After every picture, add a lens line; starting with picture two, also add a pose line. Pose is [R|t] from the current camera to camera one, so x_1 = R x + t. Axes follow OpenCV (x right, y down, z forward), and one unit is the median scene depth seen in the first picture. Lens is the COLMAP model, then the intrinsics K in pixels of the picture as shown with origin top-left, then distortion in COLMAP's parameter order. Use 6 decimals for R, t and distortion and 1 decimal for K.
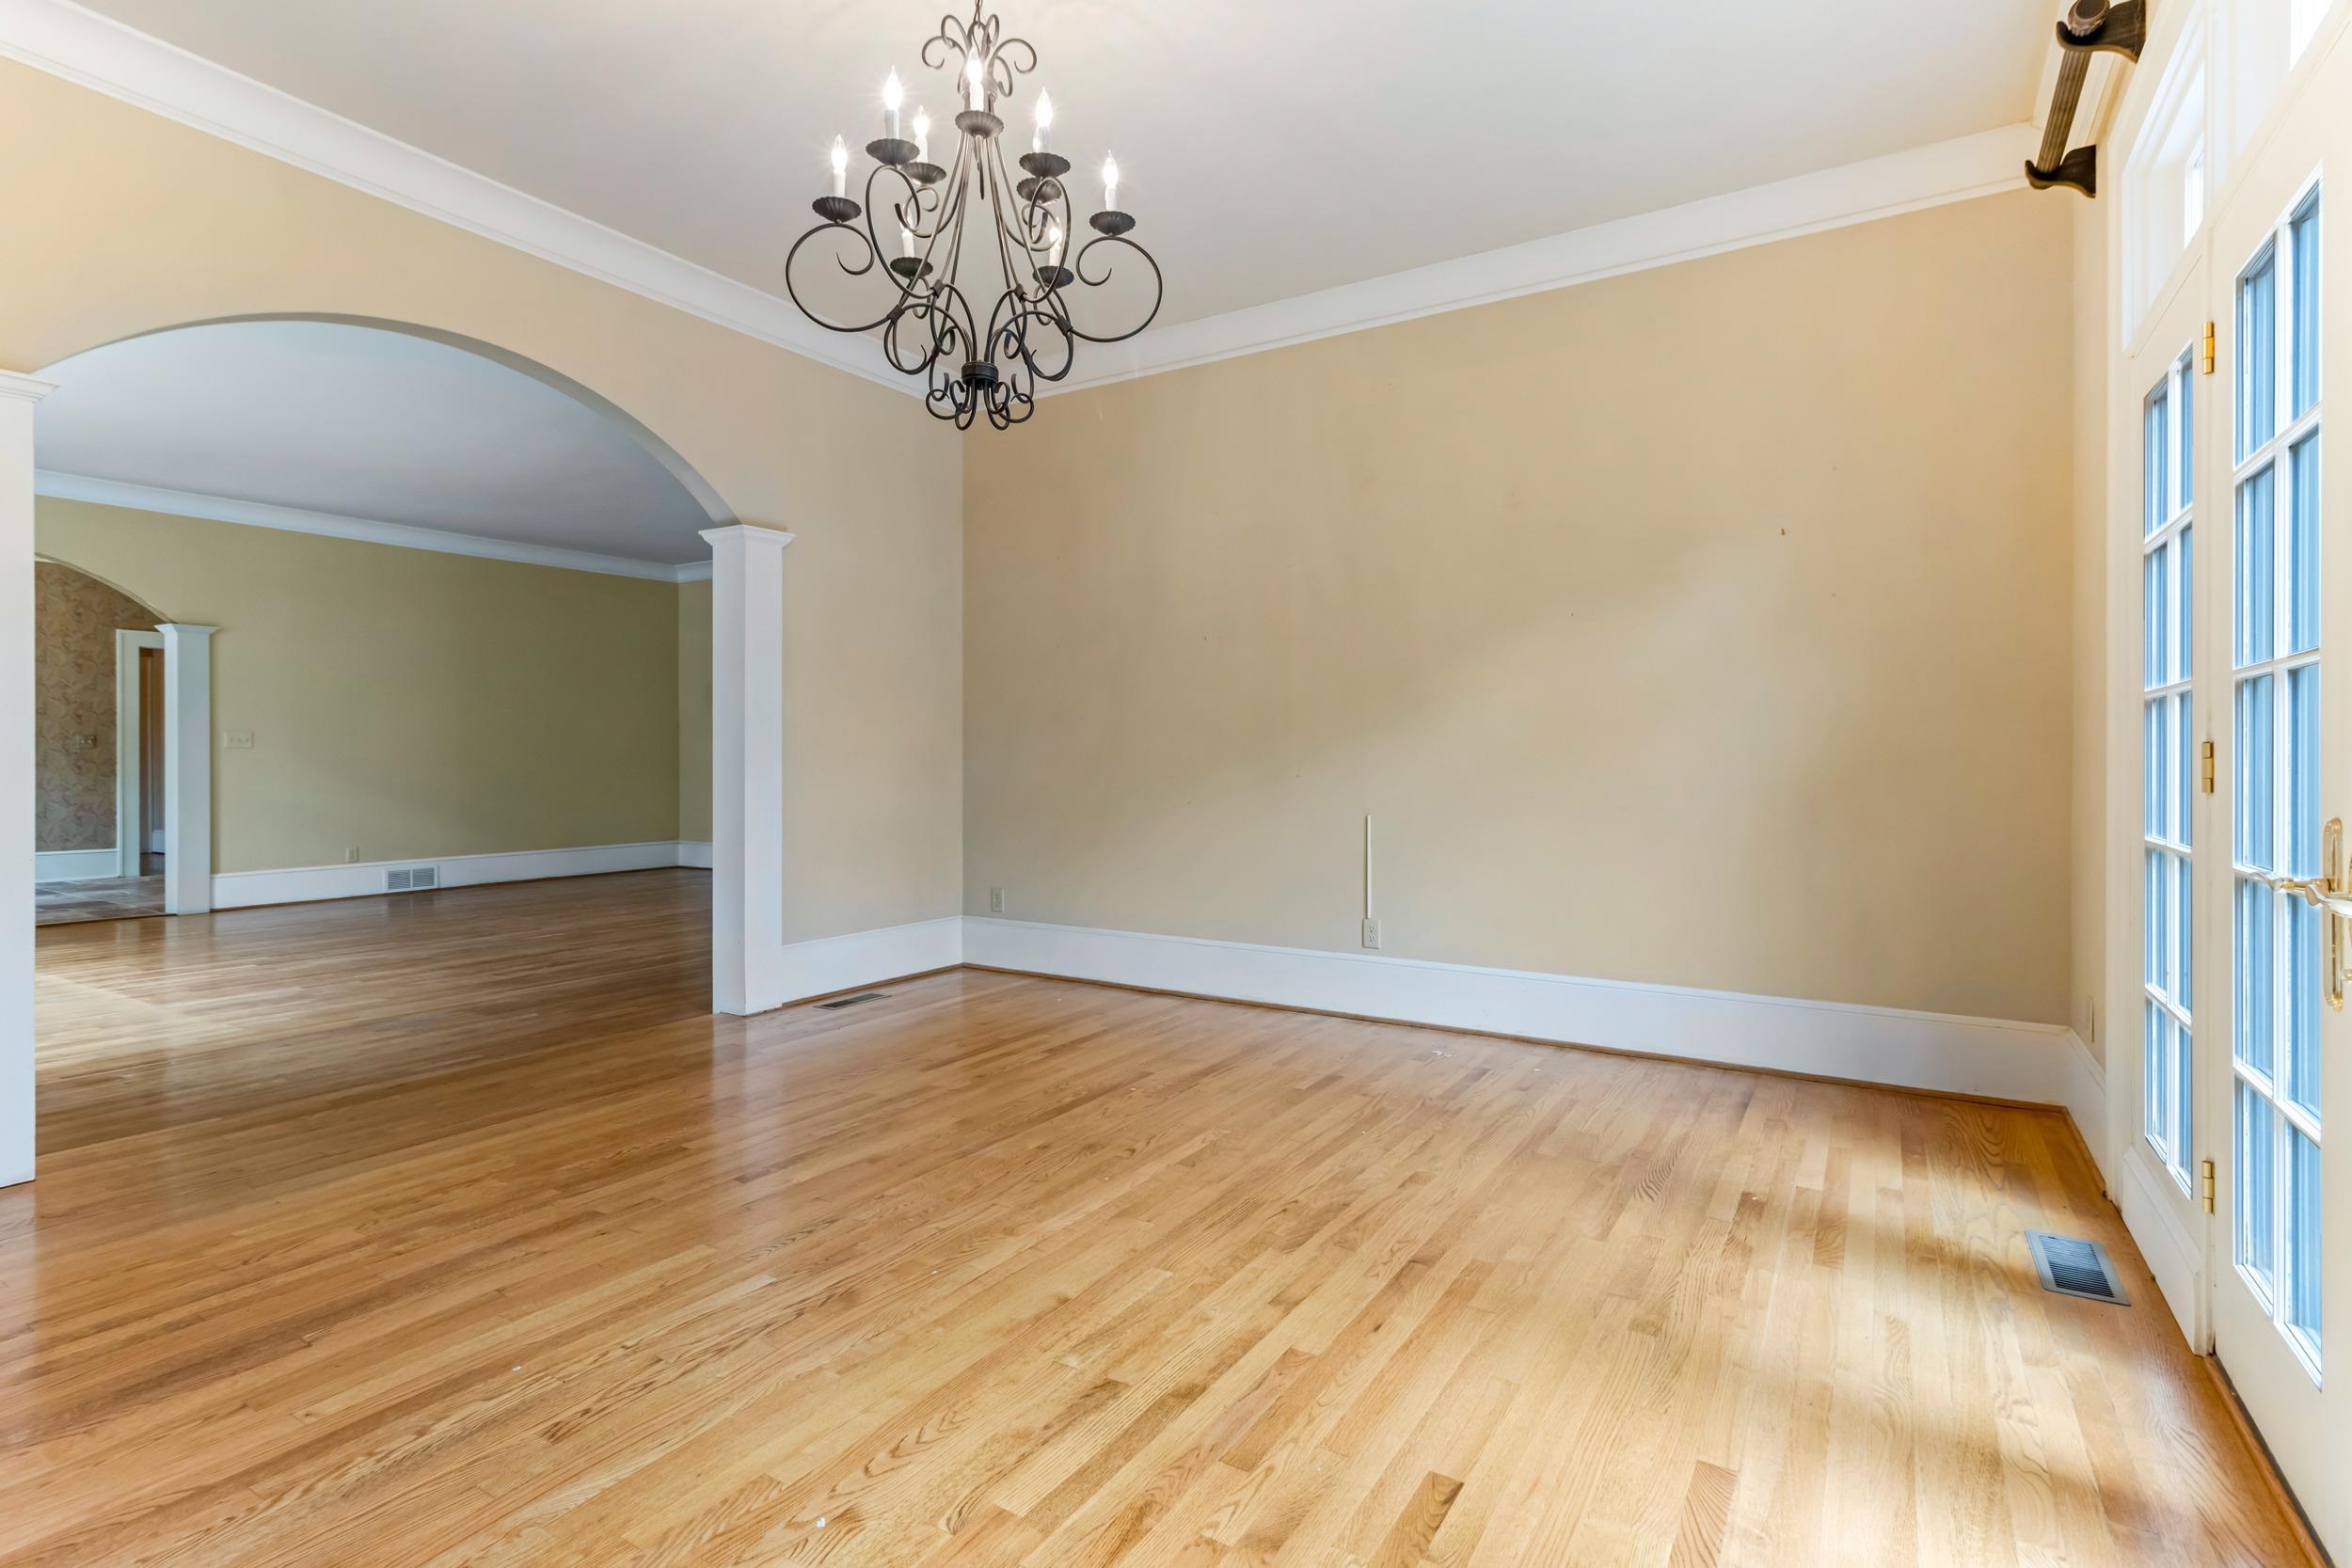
lens RADIAL K [[1132.9, 0, 1173.2], [0, 1132.9, 776.1], [0, 0, 1]] dist [0.001092, 0.001990]
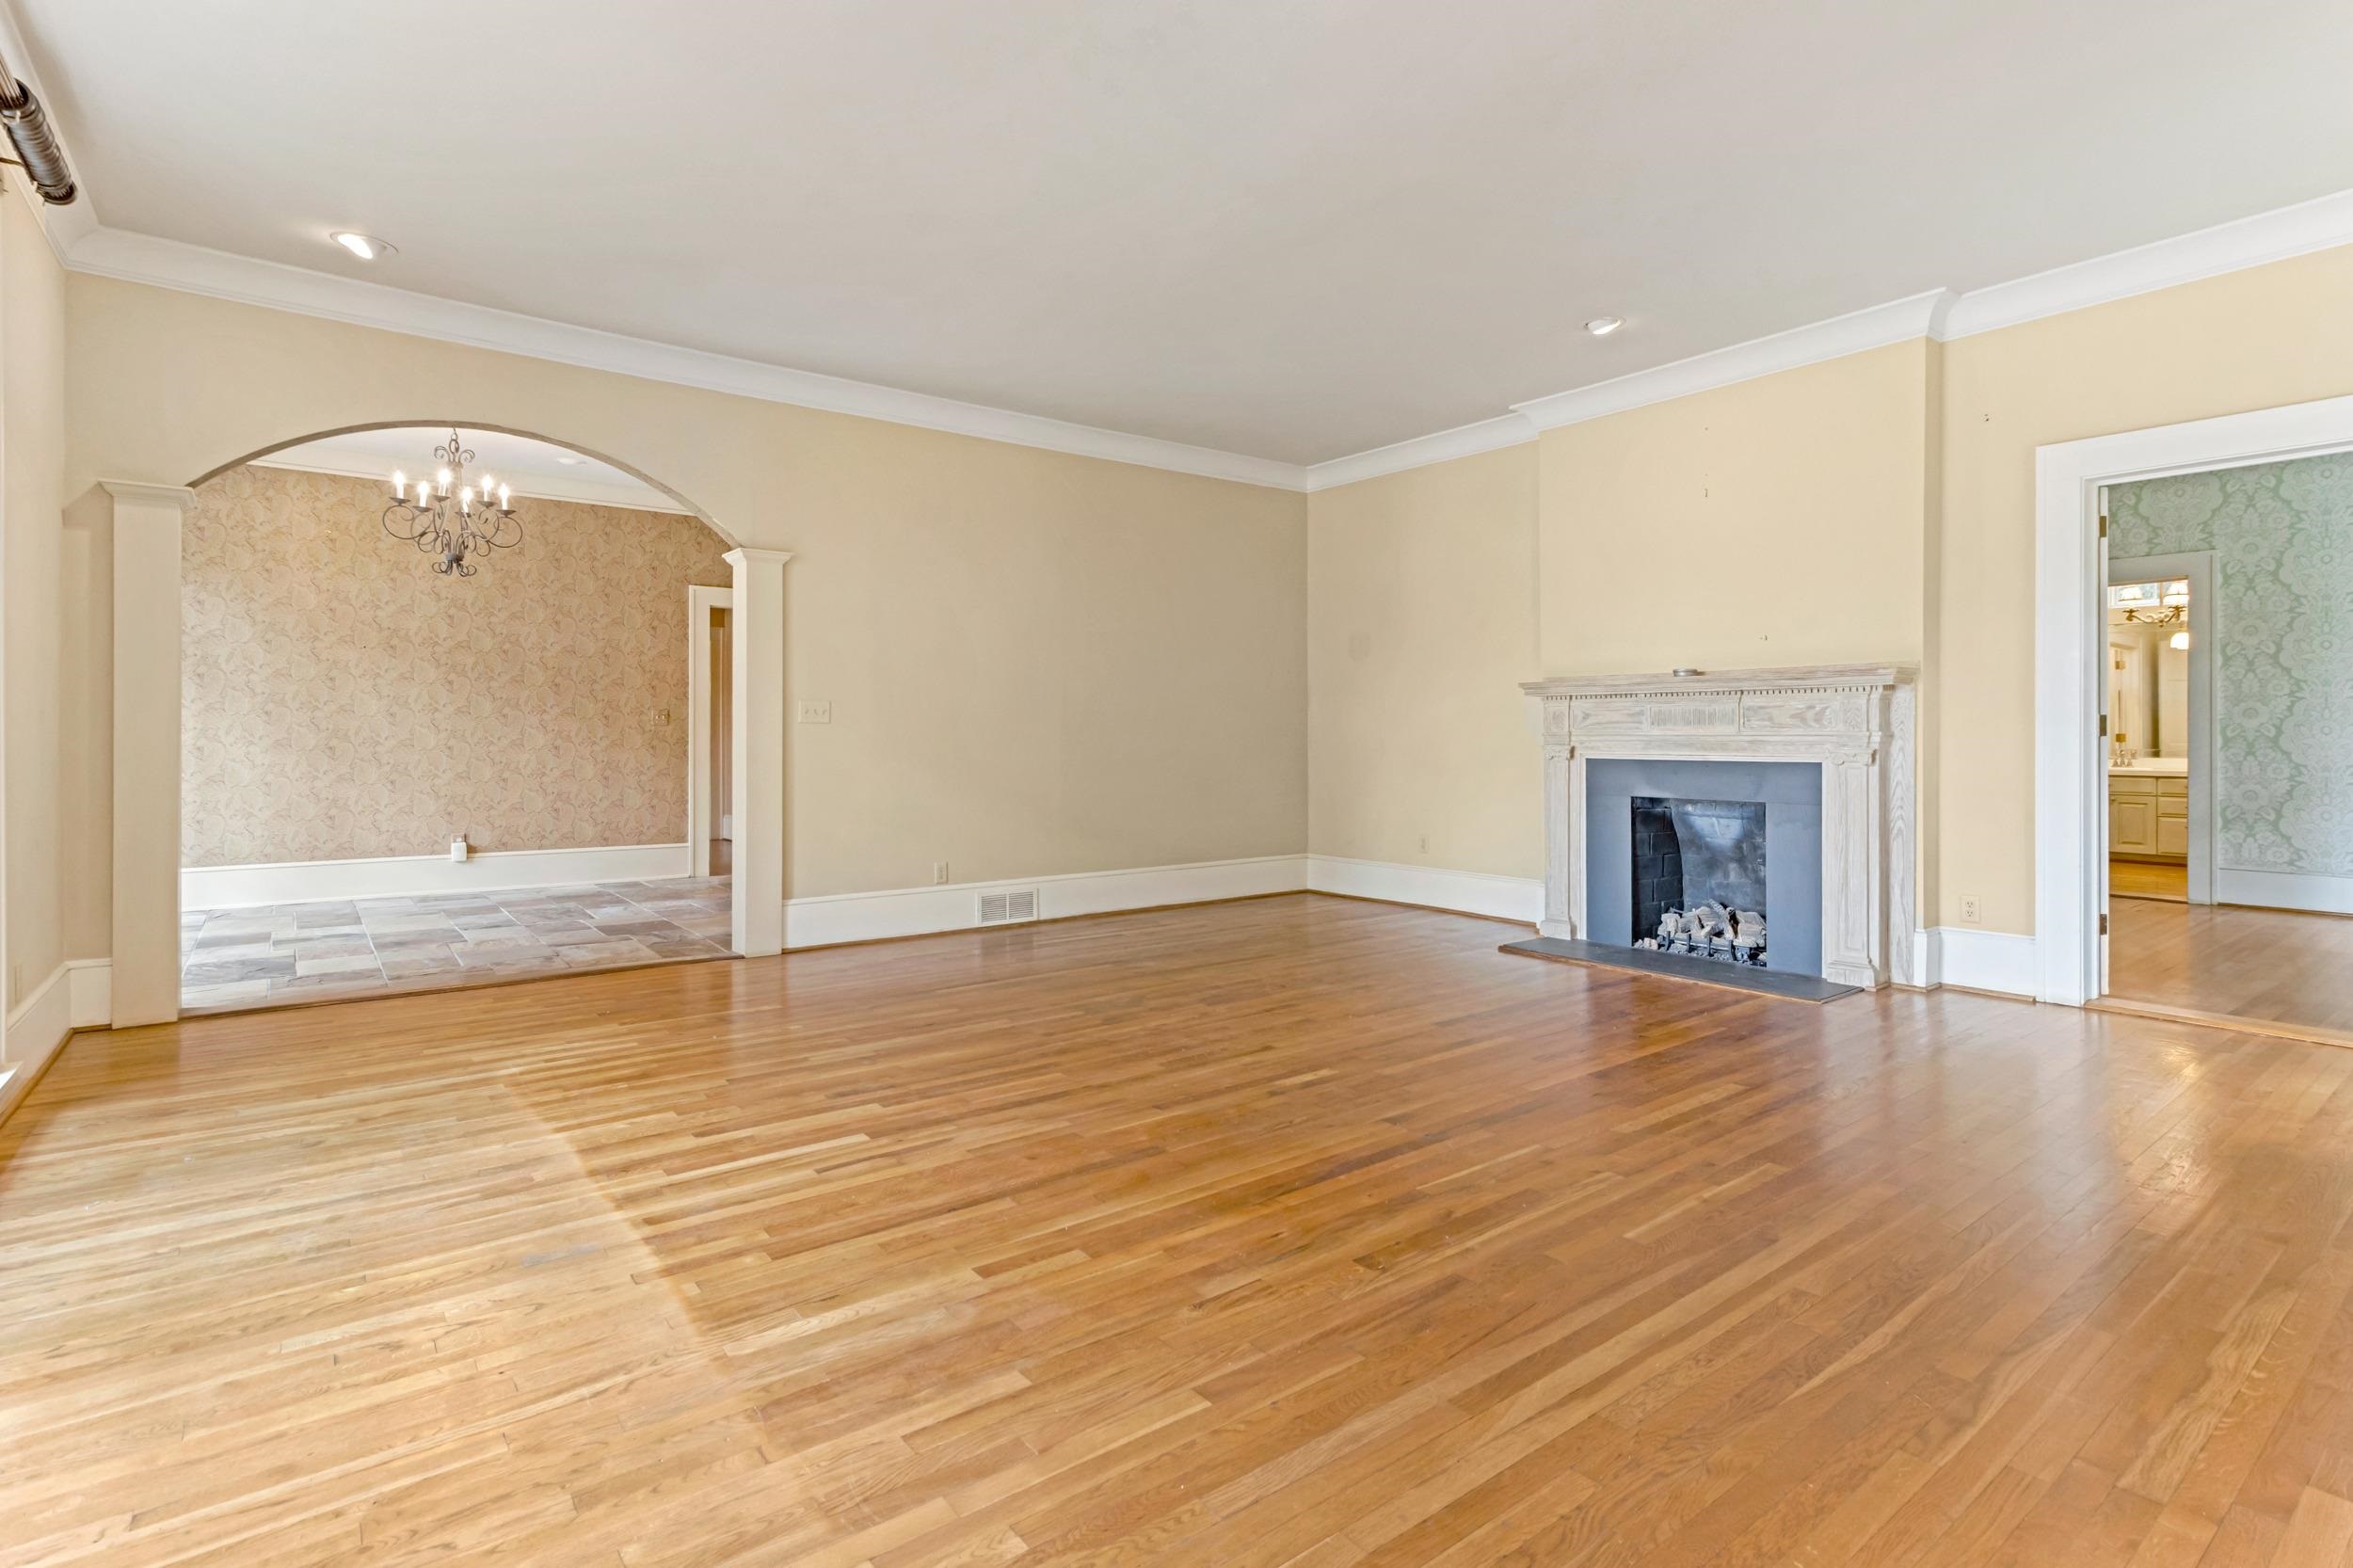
lens RADIAL K [[1133.4, 0, 1189.0], [0, 1133.4, 740.5], [0, 0, 1]] dist [0.001092, 0.001990]
pose [[0.940650, 0.002129, -0.339370, -0.293469], [-0.002467, 0.999997, -0.000565, -0.013434], [0.339368, 0.001368, 0.940653, 0.333220]]
